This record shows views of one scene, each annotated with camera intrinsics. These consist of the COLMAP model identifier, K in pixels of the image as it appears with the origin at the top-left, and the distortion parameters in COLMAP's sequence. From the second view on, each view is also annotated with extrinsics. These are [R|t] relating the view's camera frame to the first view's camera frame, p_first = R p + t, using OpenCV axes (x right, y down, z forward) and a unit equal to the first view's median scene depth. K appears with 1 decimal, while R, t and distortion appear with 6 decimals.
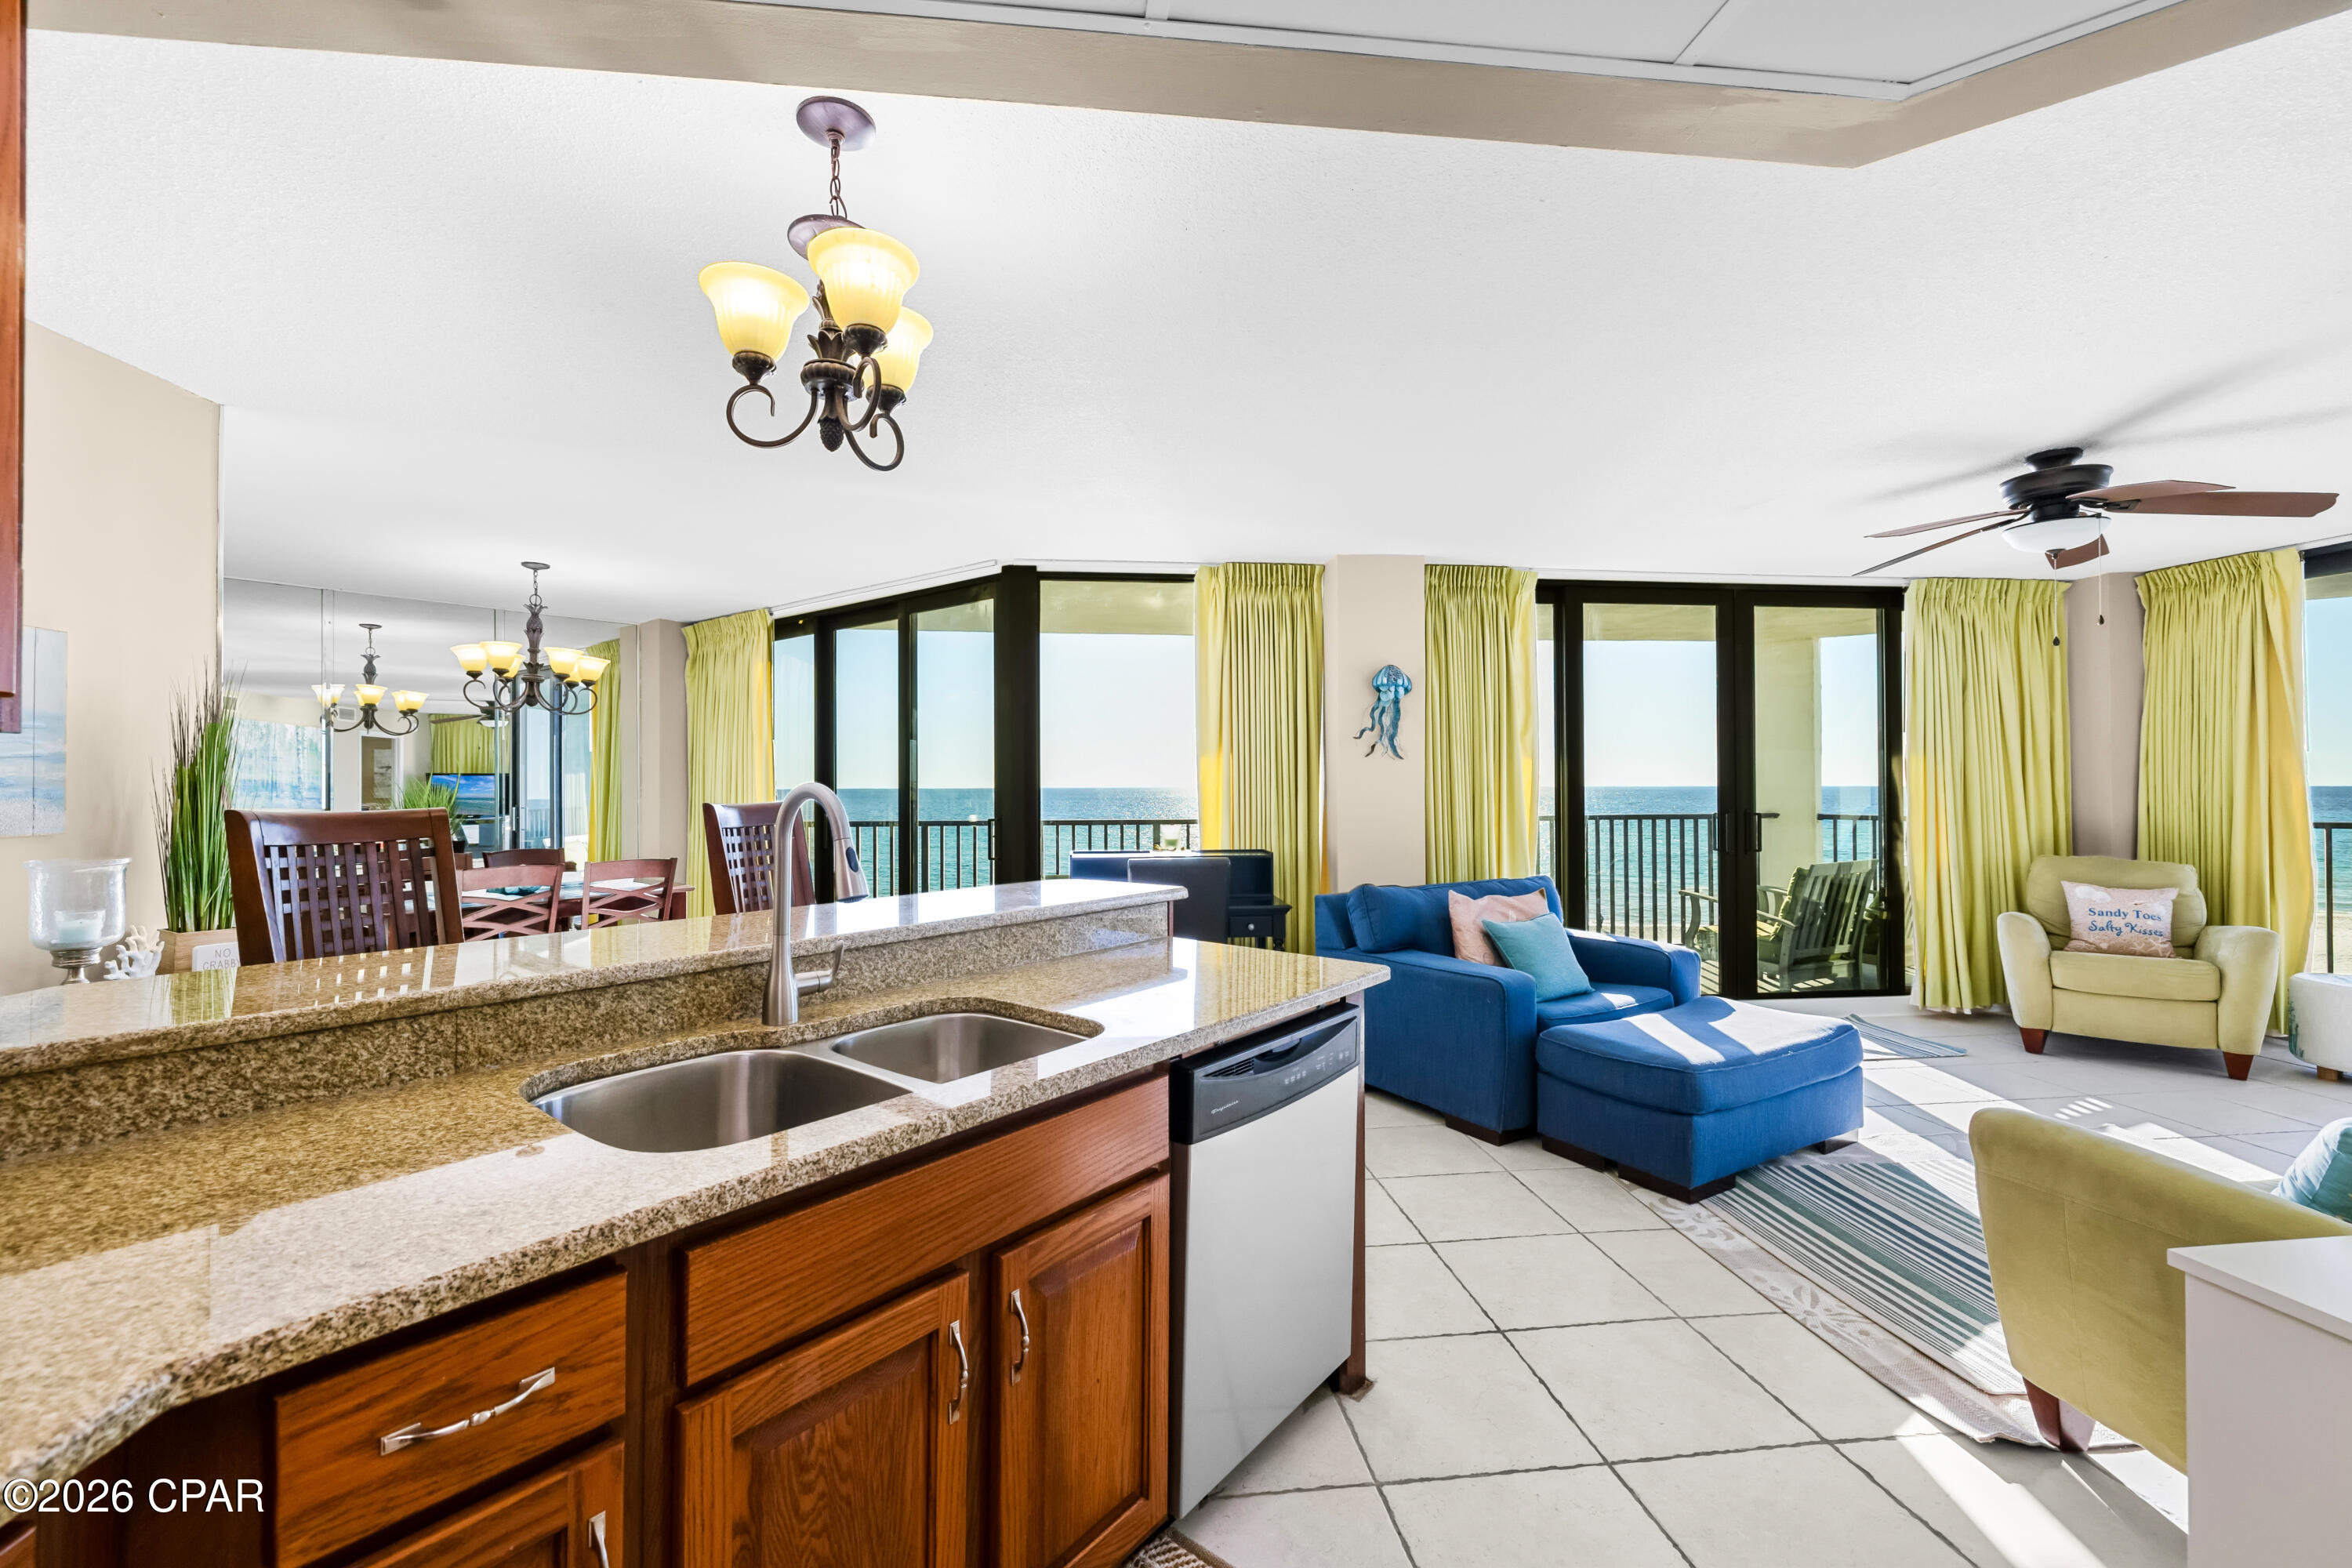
lens RADIAL K [[991.8, 0, 1169.0], [0, 991.8, 786.2], [0, 0, 1]] dist [-0.000601, -0.000373]
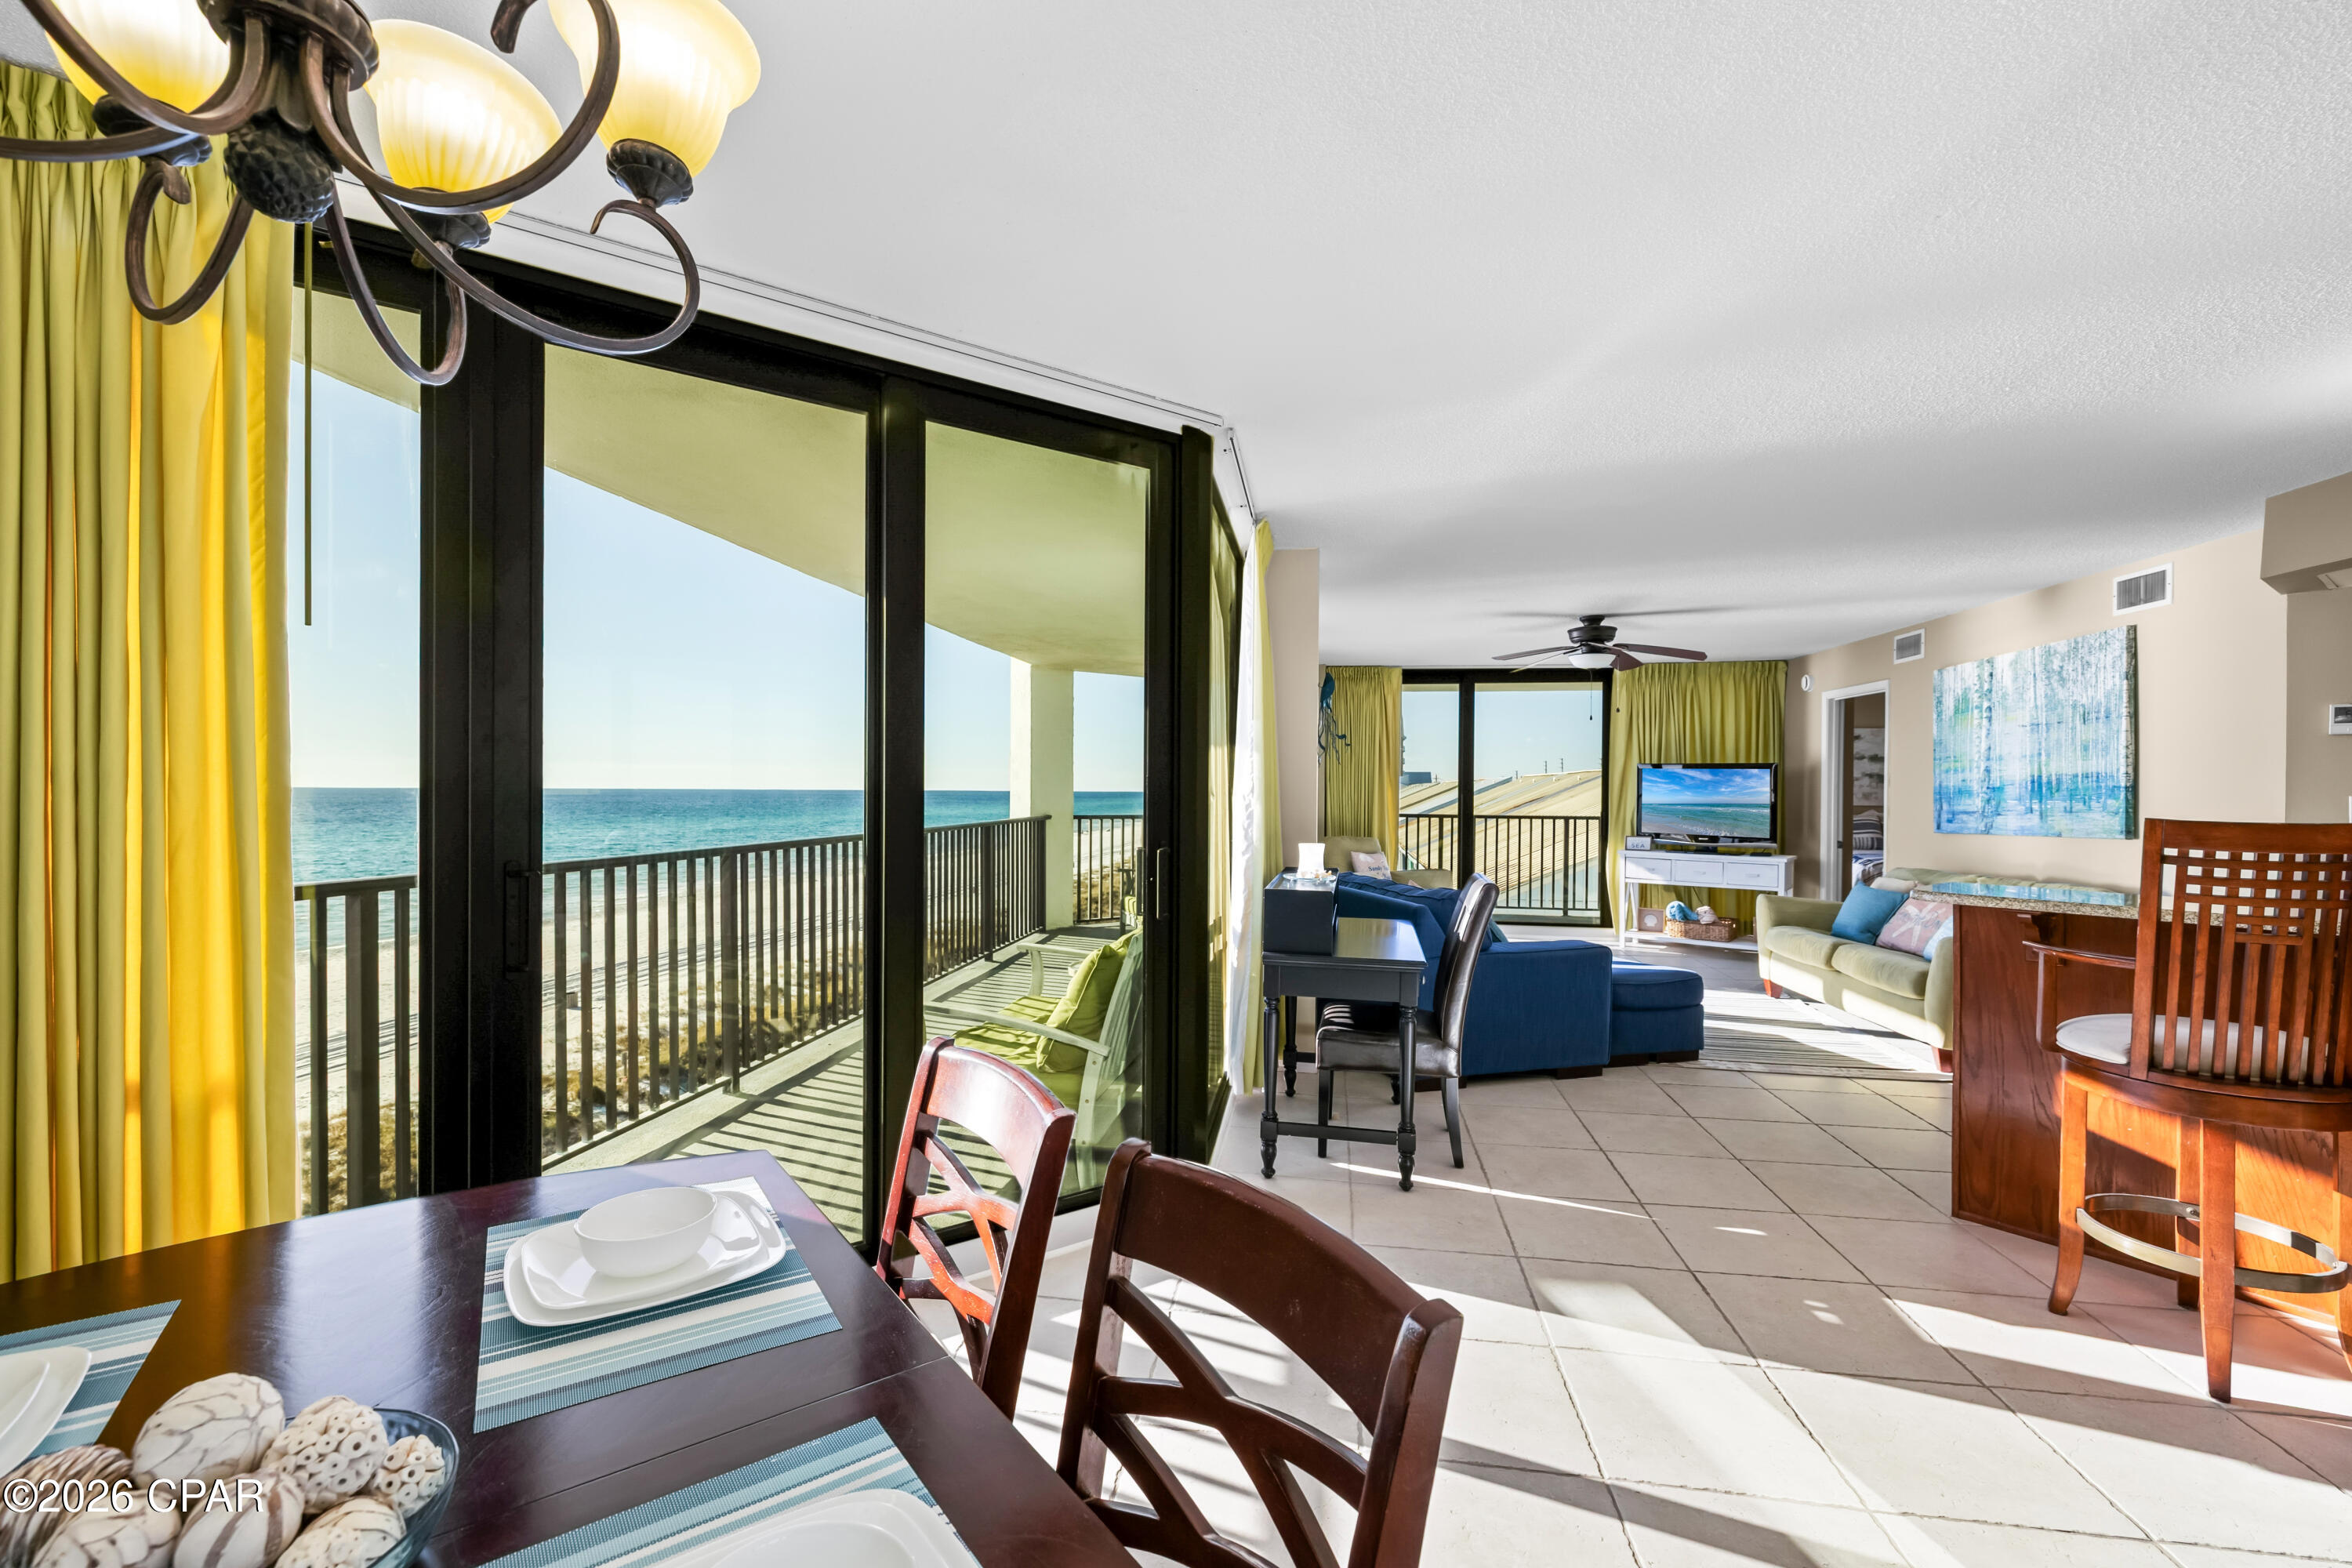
lens RADIAL K [[991.8, 0, 1175.3], [0, 991.8, 793.1], [0, 0, 1]] dist [-0.000601, -0.000373]
pose [[0.276069, 0.000413, 0.961138, -0.789788], [-0.010810, 0.999938, 0.002676, -0.000892], [-0.961077, -0.011128, 0.276056, 0.882781]]
